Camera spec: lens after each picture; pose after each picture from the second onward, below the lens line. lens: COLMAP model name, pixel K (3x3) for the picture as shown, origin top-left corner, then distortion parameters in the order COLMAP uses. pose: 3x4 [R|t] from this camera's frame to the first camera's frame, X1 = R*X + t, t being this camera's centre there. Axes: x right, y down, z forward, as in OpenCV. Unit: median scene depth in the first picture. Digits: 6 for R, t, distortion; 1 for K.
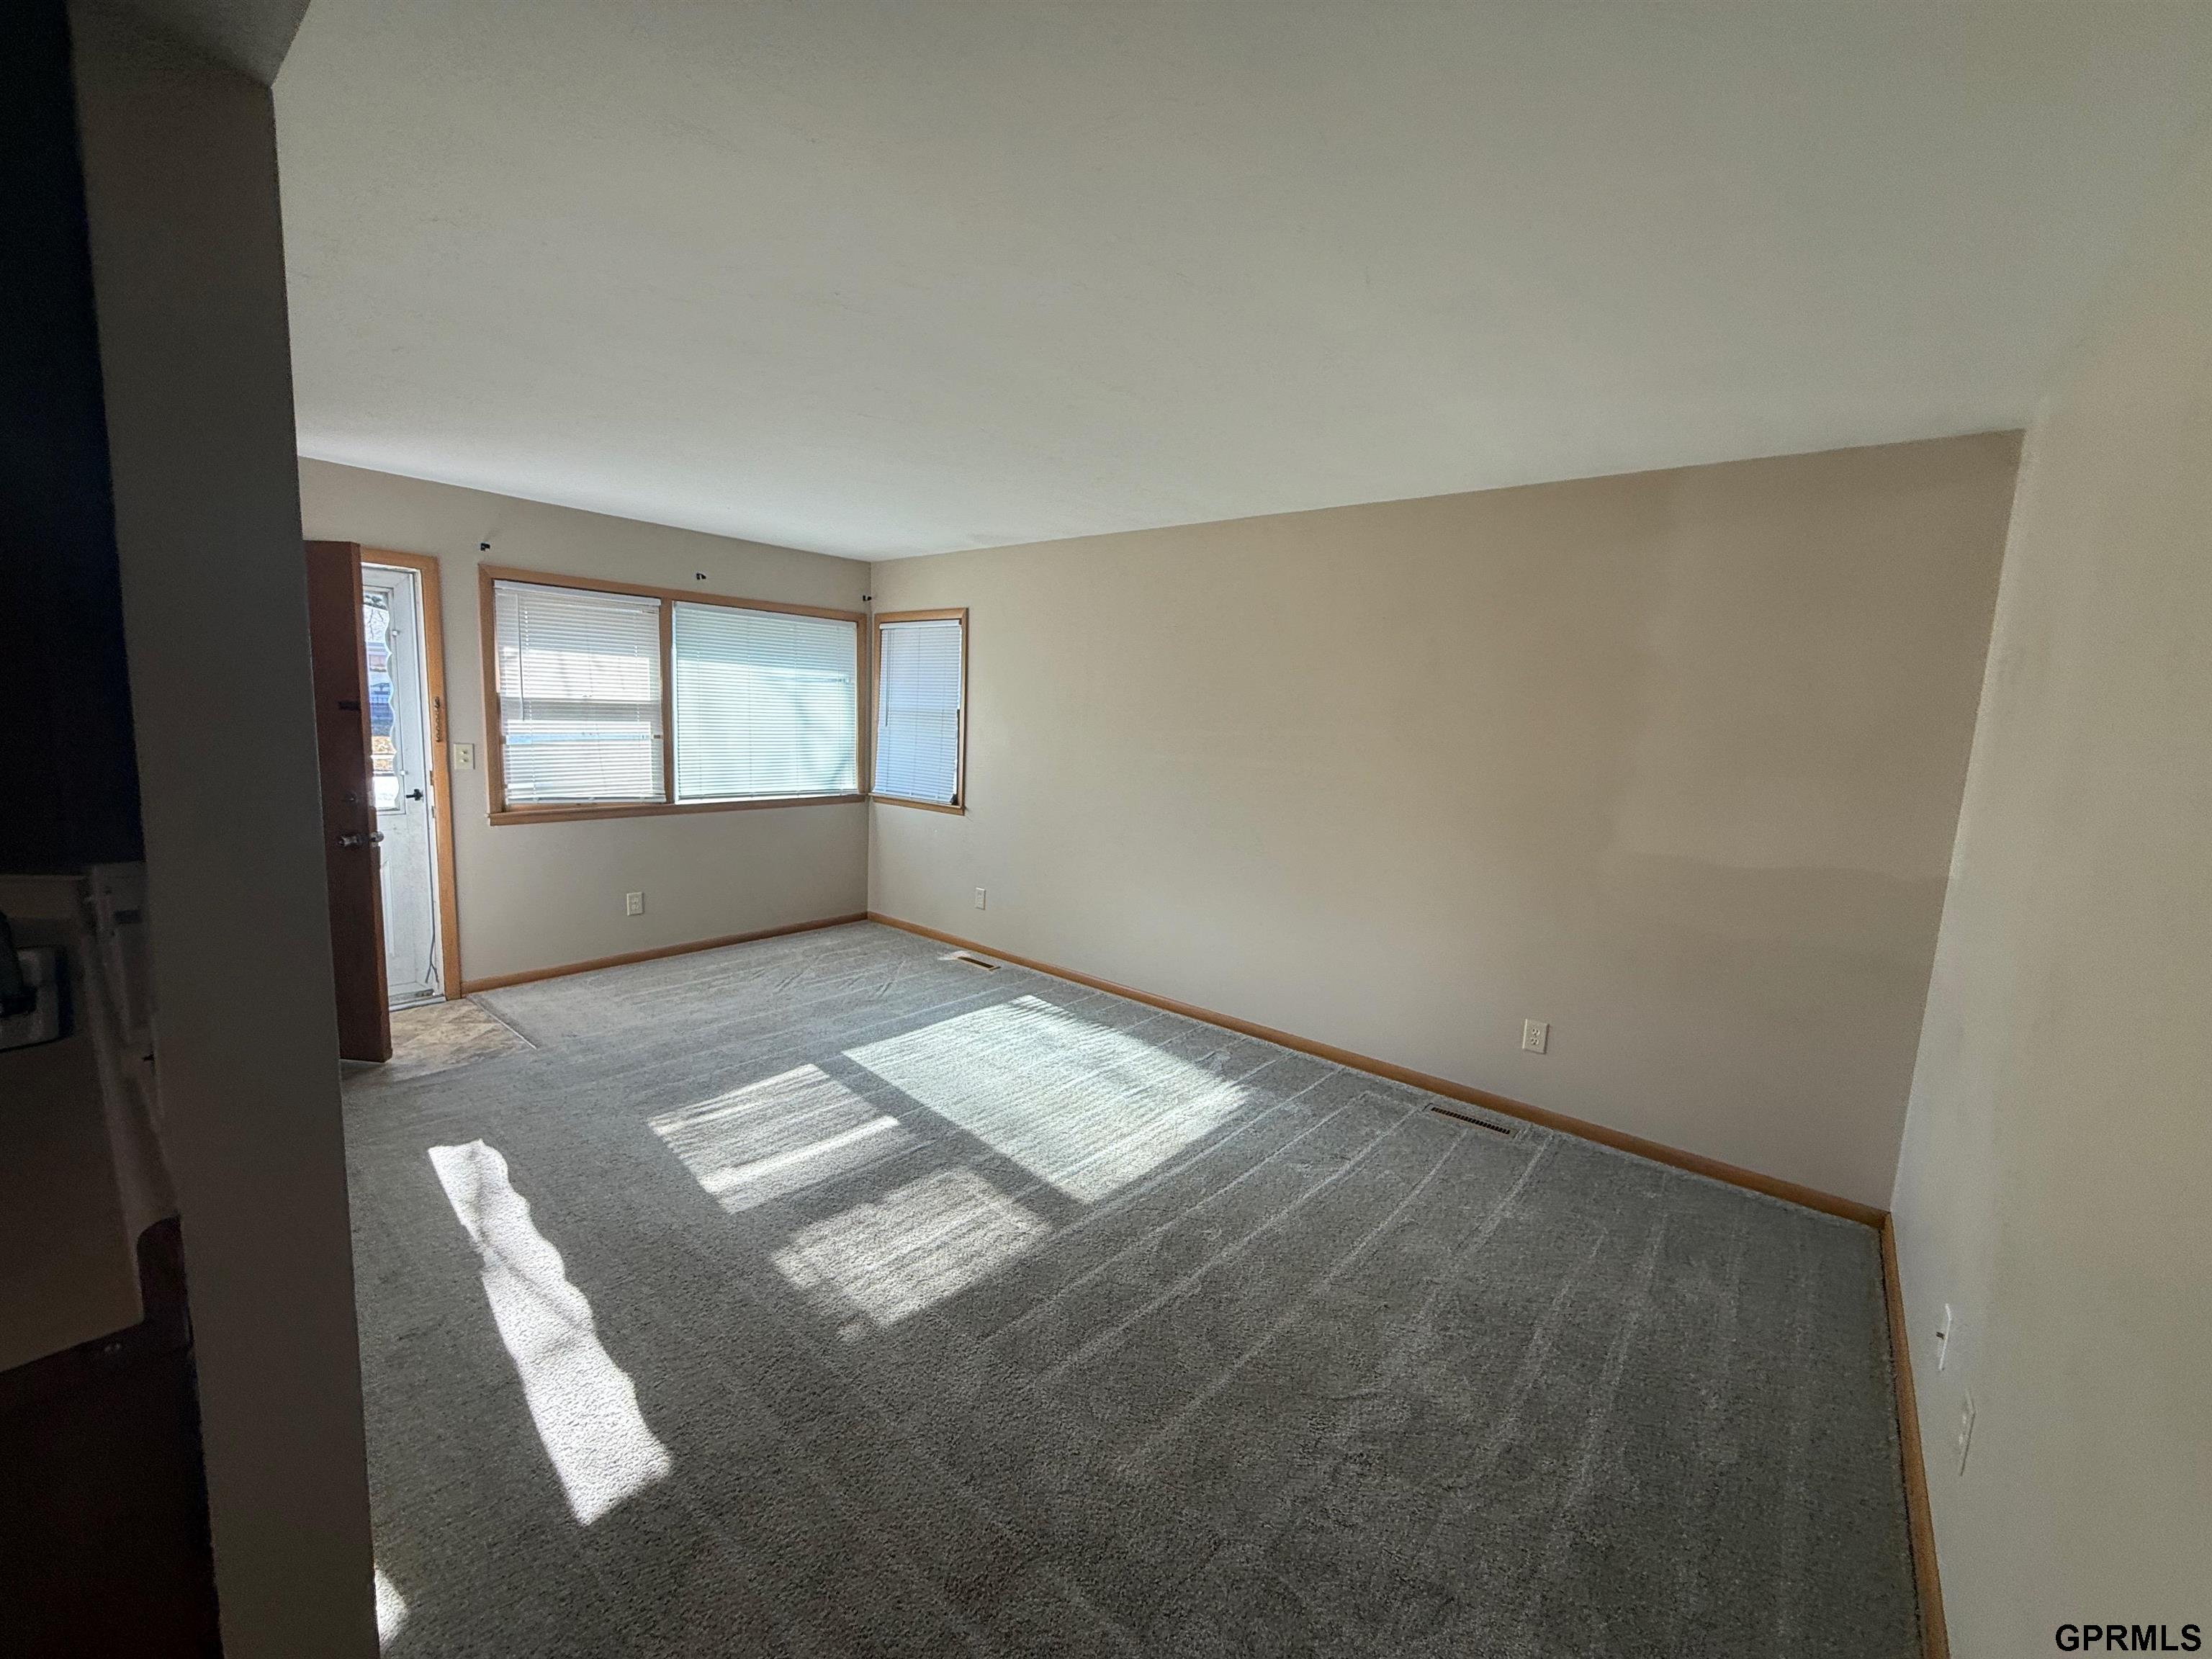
lens RADIAL K [[881.6, 0, 1107.1], [0, 881.6, 829.4], [0, 0, 1]] dist [-0.001303, 0.000393]
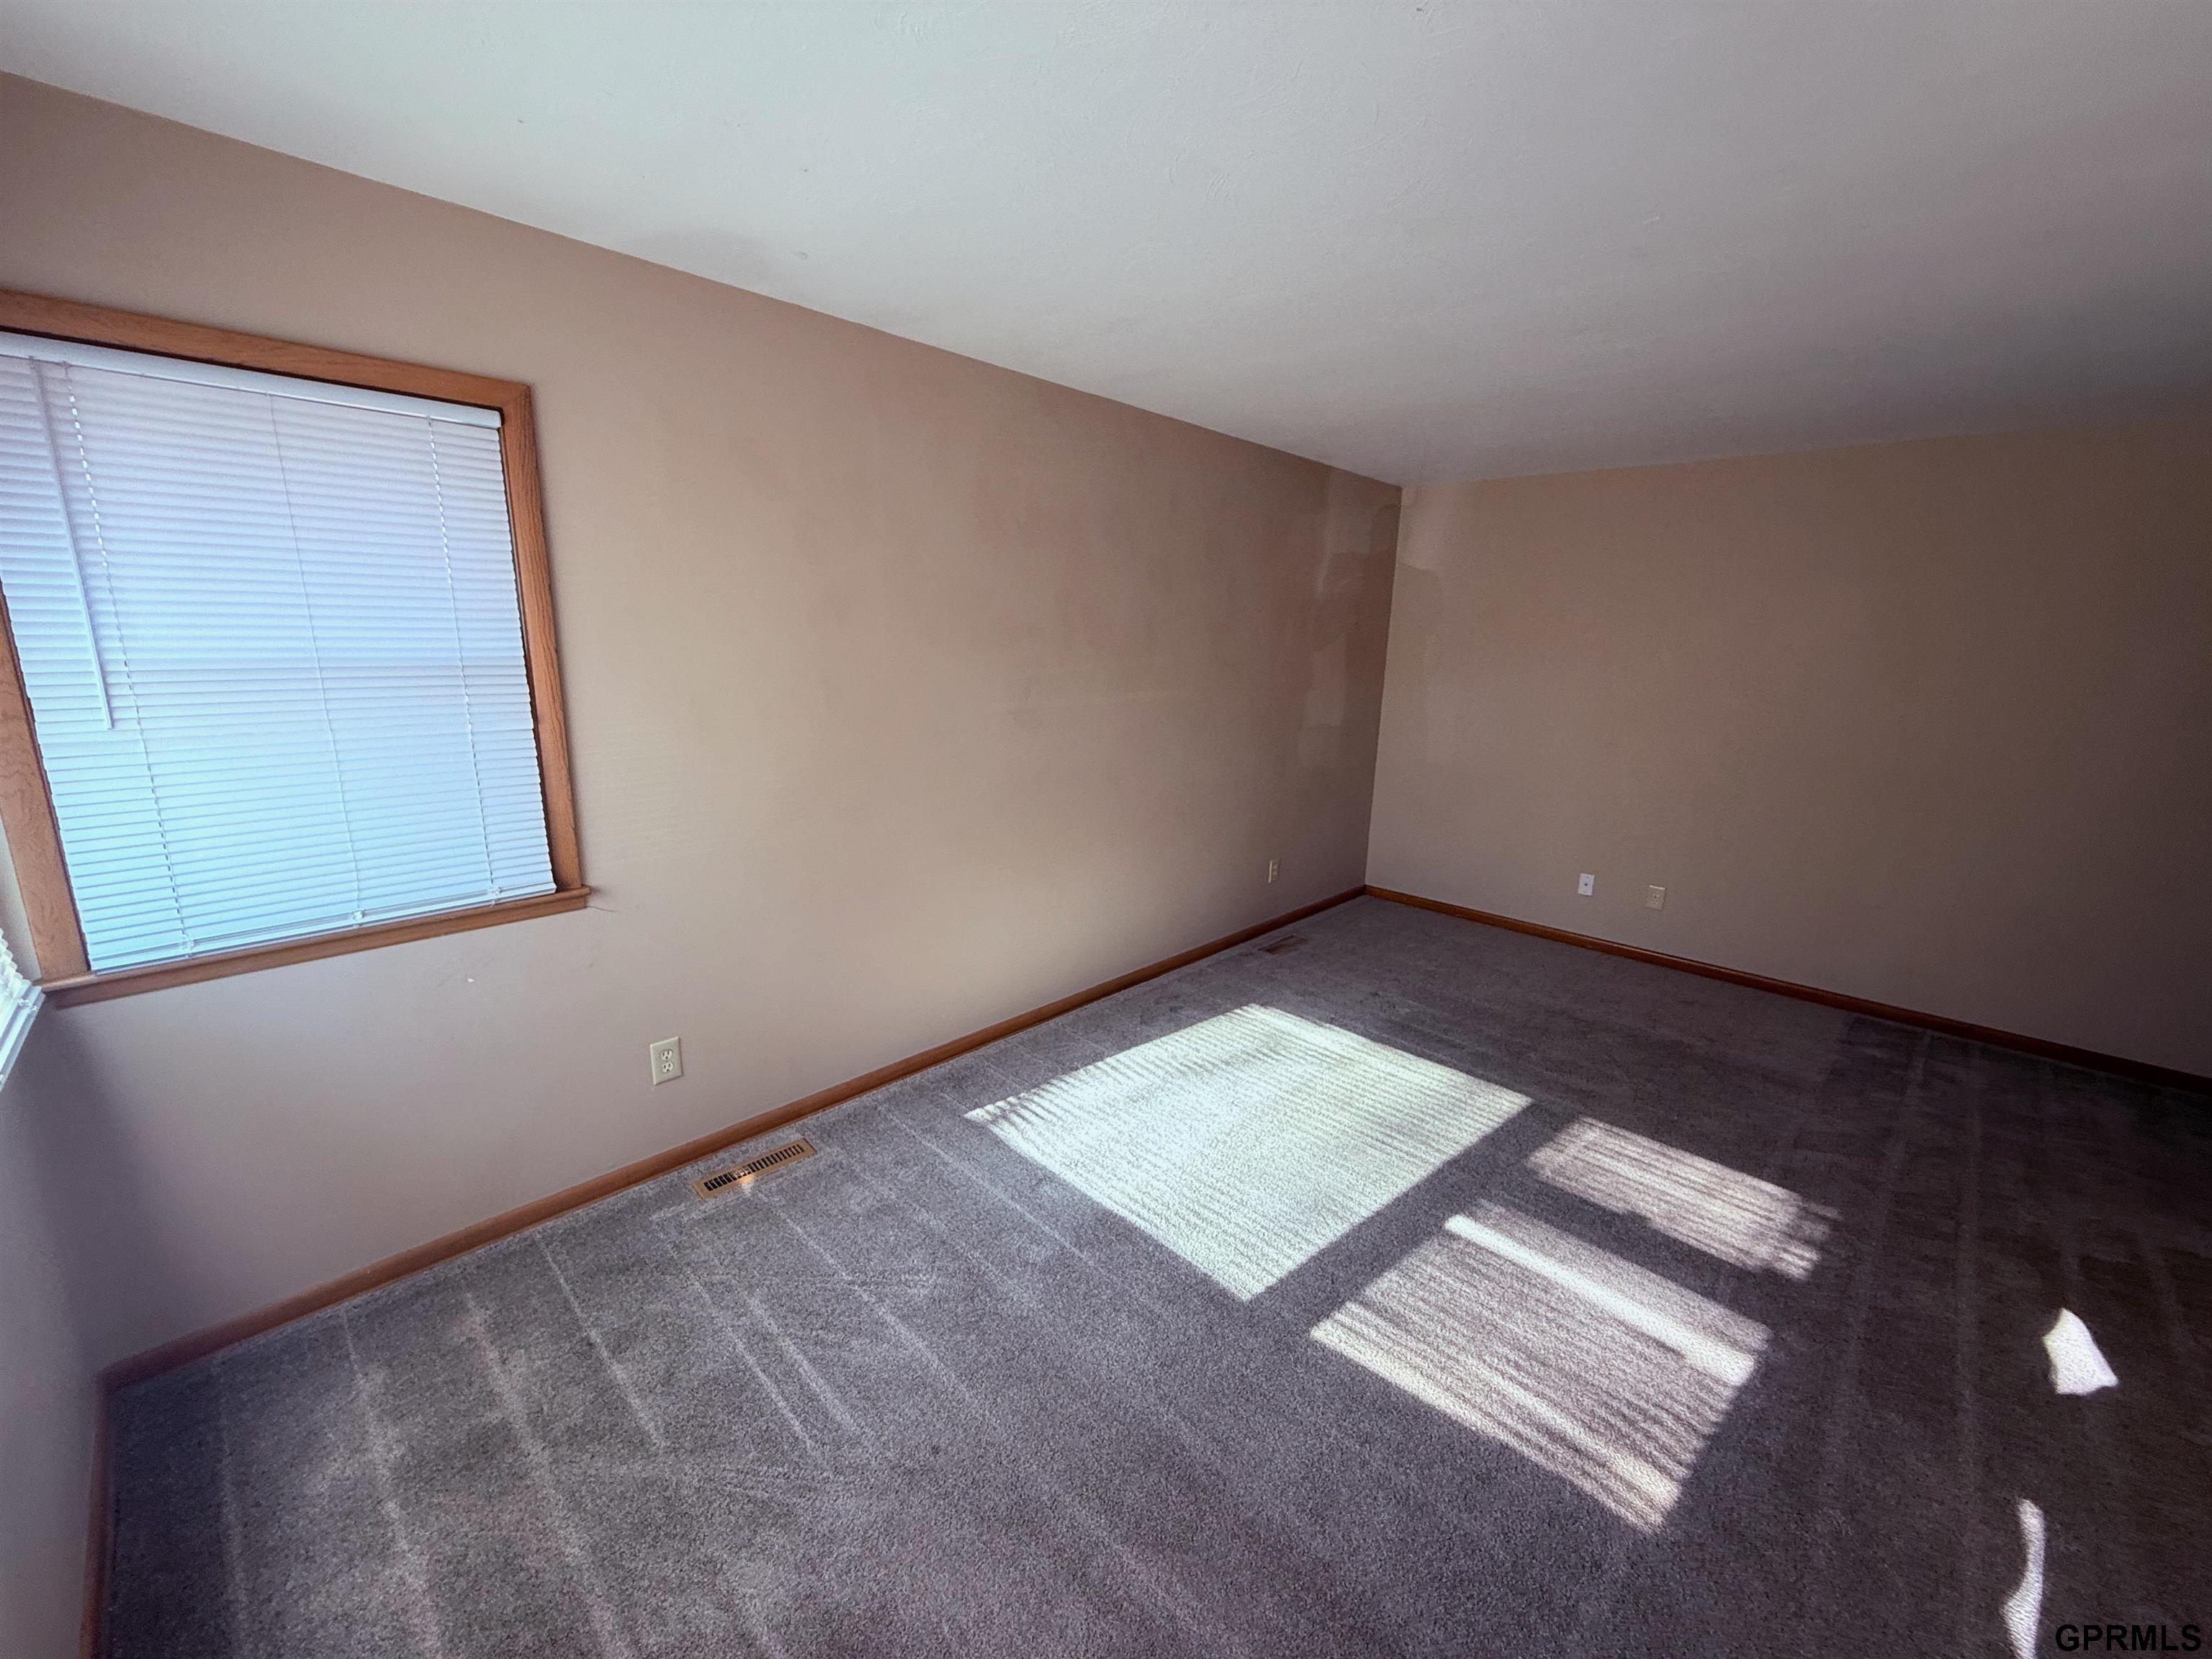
lens RADIAL K [[881.6, 0, 1100.2], [0, 881.6, 830.8], [0, 0, 1]] dist [-0.001303, 0.000393]
pose [[0.079305, -0.260211, 0.962289, -0.893244], [0.114722, 0.961298, 0.250488, -0.212517], [-0.990227, 0.090531, 0.106088, 1.171122]]
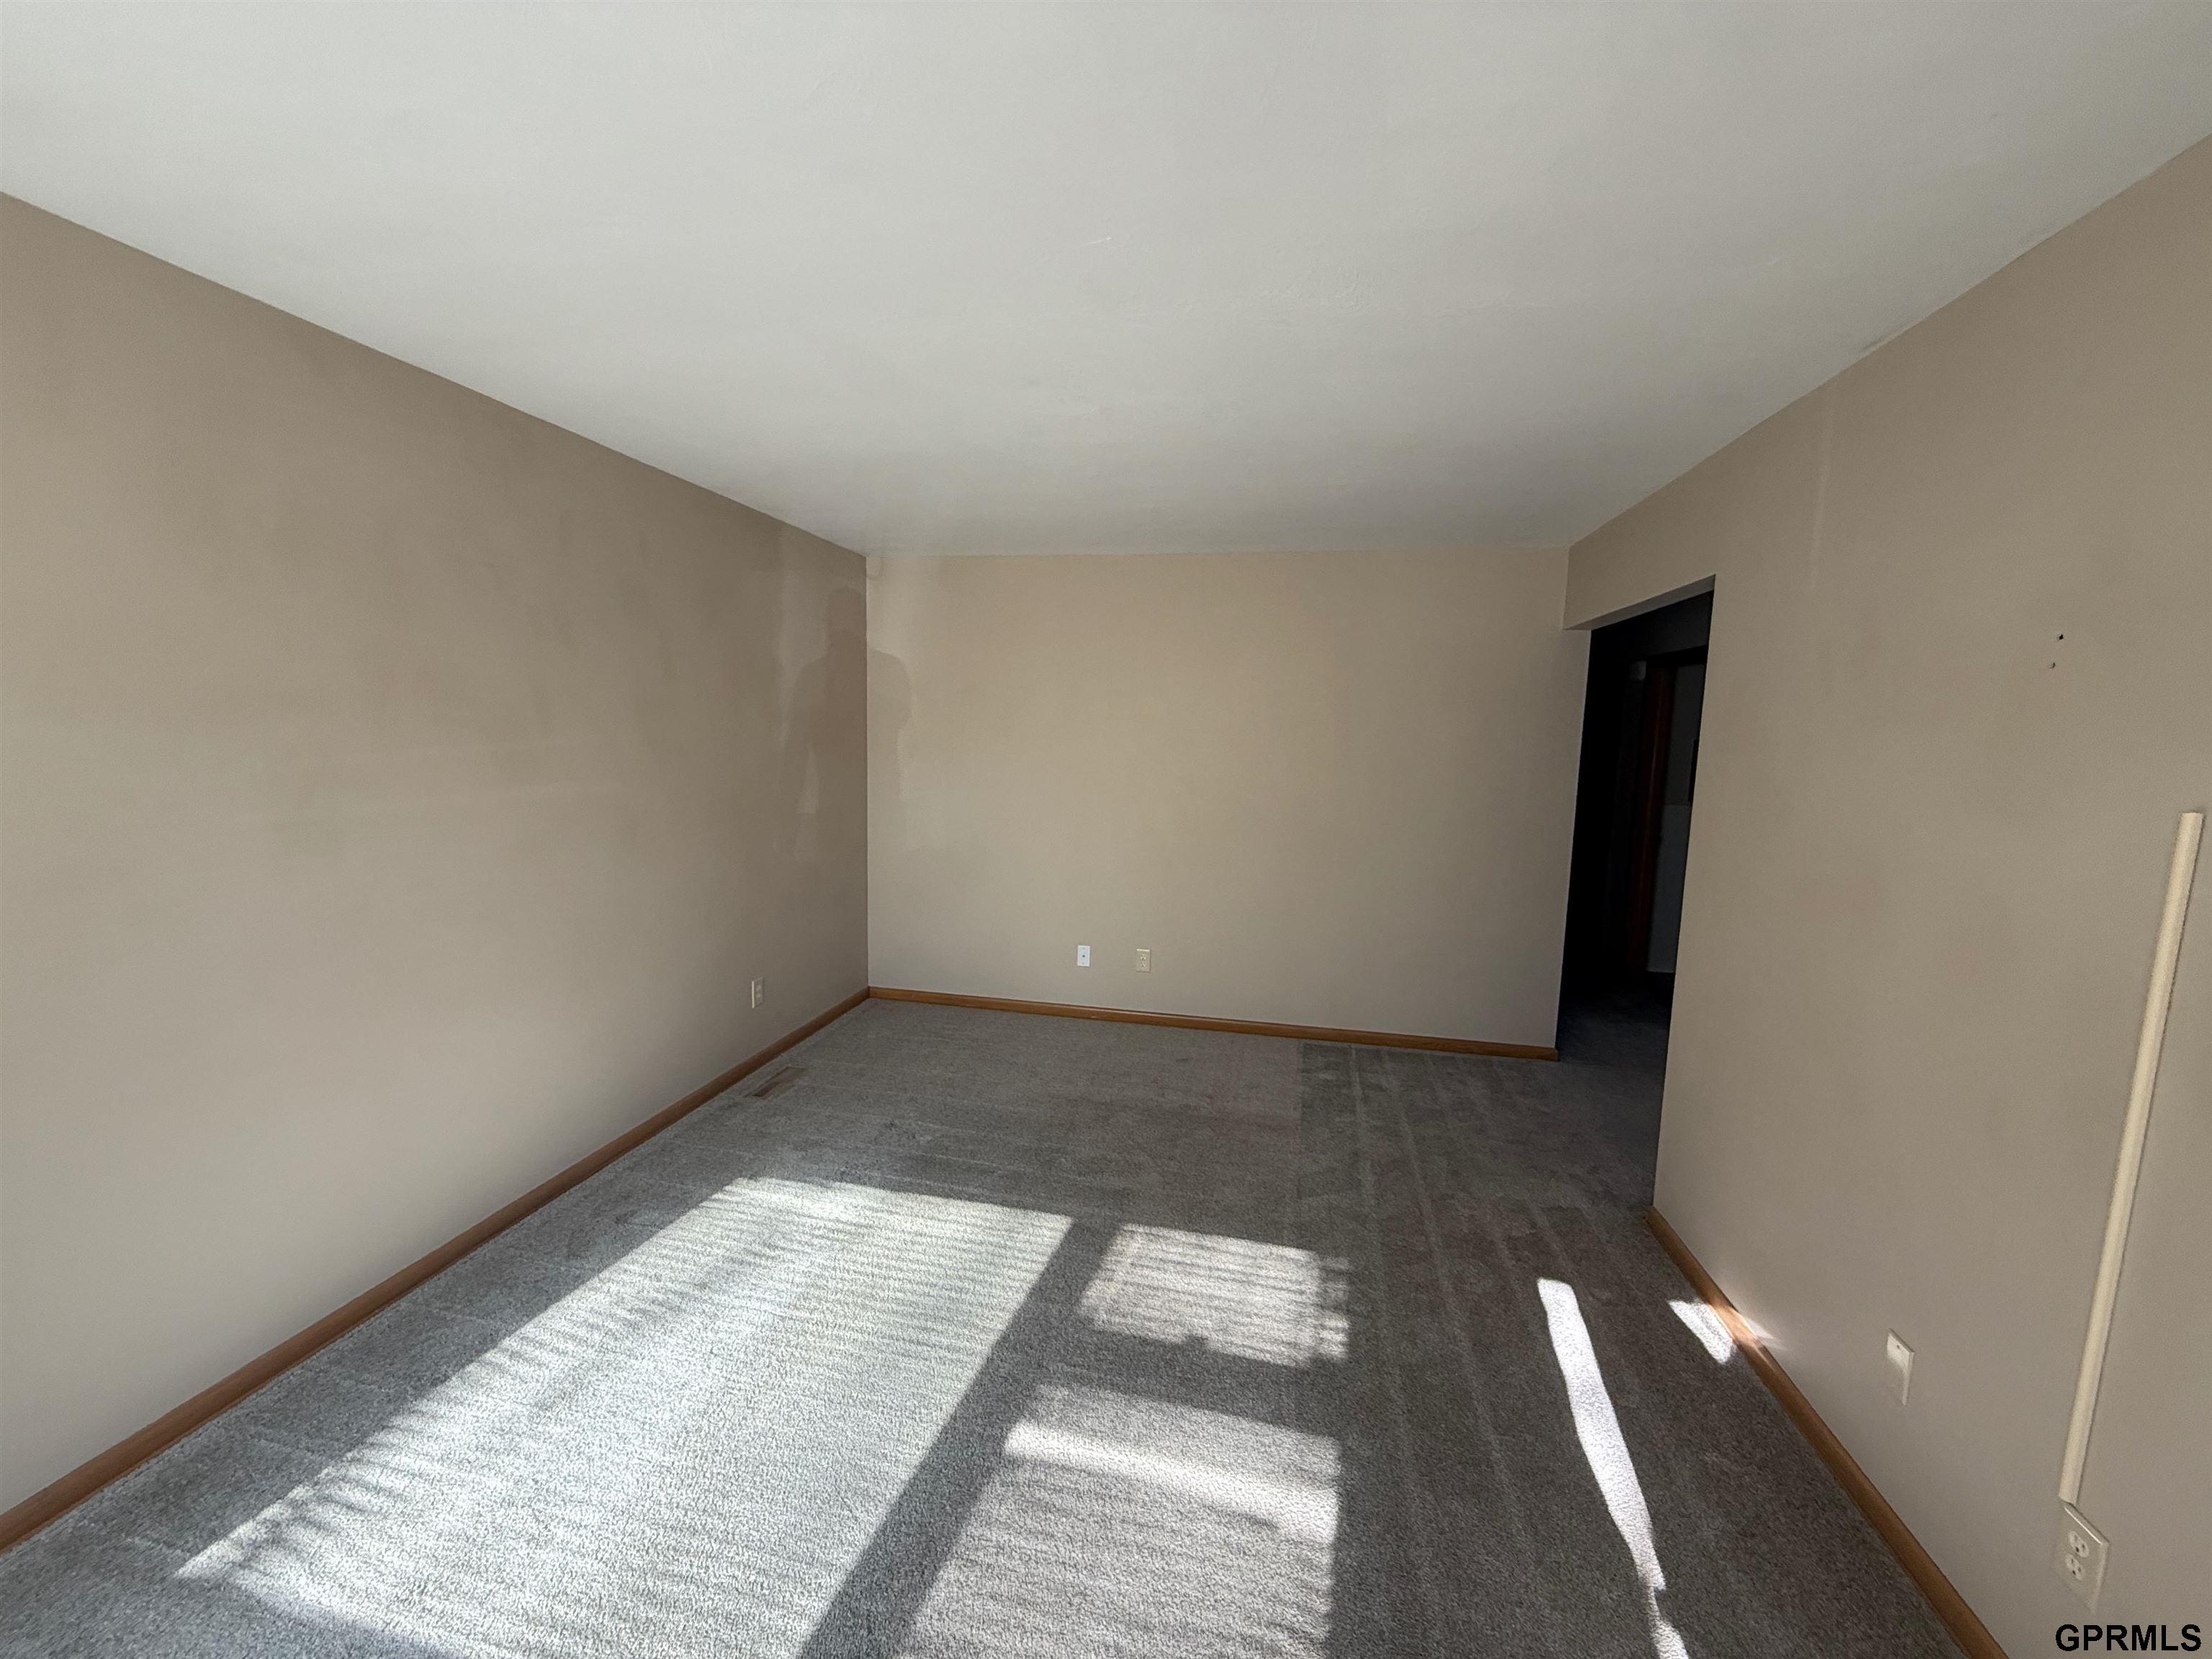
lens RADIAL K [[881.6, 0, 1099.8], [0, 881.6, 830.0], [0, 0, 1]] dist [-0.001303, 0.000393]
pose [[-0.462379, -0.157590, 0.872566, -0.715253], [0.077043, 0.973217, 0.216594, -0.191550], [-0.883329, 0.167374, -0.437854, 1.123572]]
